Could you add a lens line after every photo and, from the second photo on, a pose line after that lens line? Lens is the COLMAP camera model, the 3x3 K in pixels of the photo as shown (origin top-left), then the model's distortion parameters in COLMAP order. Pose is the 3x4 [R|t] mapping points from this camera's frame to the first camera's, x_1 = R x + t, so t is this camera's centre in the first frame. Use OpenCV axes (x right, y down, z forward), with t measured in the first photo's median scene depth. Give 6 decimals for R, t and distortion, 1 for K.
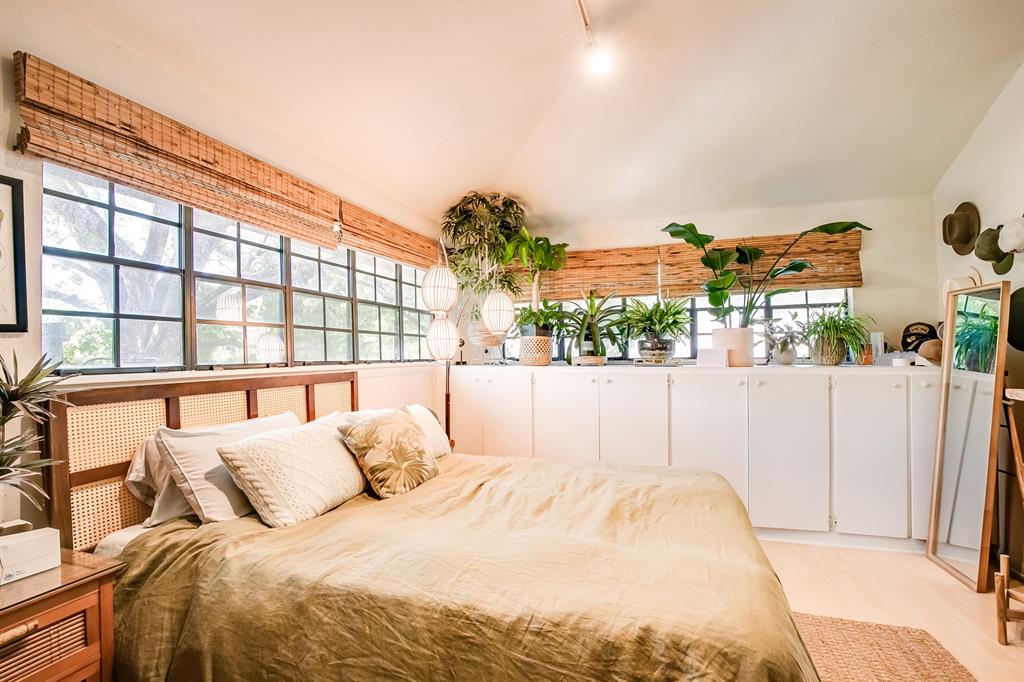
lens RADIAL K [[471.8, 0, 512.0], [0, 471.8, 341.0], [0, 0, 1]] dist [-0.031150, 0.000309]
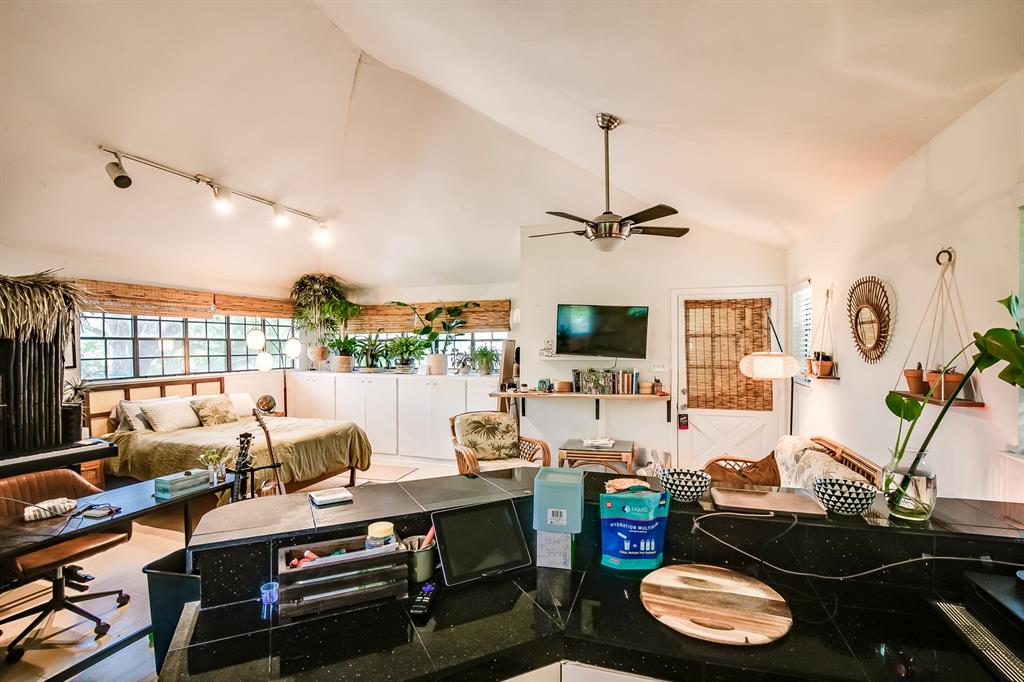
lens RADIAL K [[471.8, 0, 512.0], [0, 471.8, 341.0], [0, 0, 1]] dist [-0.031150, 0.000309]
pose [[0.999978, 0.006027, -0.002919, 1.312884], [-0.005974, 0.999822, 0.017880, -0.190648], [0.003026, -0.017862, 0.999836, -1.451379]]
